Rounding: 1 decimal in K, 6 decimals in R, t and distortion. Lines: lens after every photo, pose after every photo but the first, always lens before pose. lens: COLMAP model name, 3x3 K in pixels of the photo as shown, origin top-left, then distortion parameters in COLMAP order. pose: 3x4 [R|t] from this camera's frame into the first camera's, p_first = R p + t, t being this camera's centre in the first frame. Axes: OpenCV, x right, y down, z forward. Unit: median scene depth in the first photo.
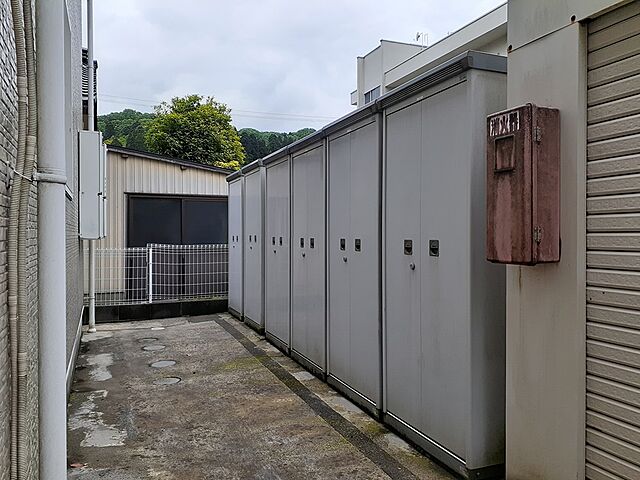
lens RADIAL K [[506.4, 0, 320.8], [0, 506.4, 239.7], [0, 0, 1]] dist [0.001107, -0.001238]
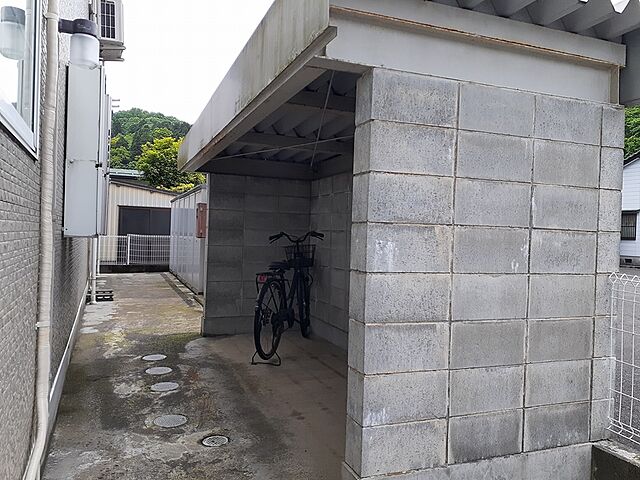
lens RADIAL K [[544.8, 0, 319.5], [0, 544.8, 240.1], [0, 0, 1]] dist [-0.002209, 0.000883]
pose [[0.998801, 0.036477, -0.032659, 0.411434], [-0.036694, 0.999308, -0.006055, 0.016945], [0.032415, 0.007246, 0.999448, -0.948566]]
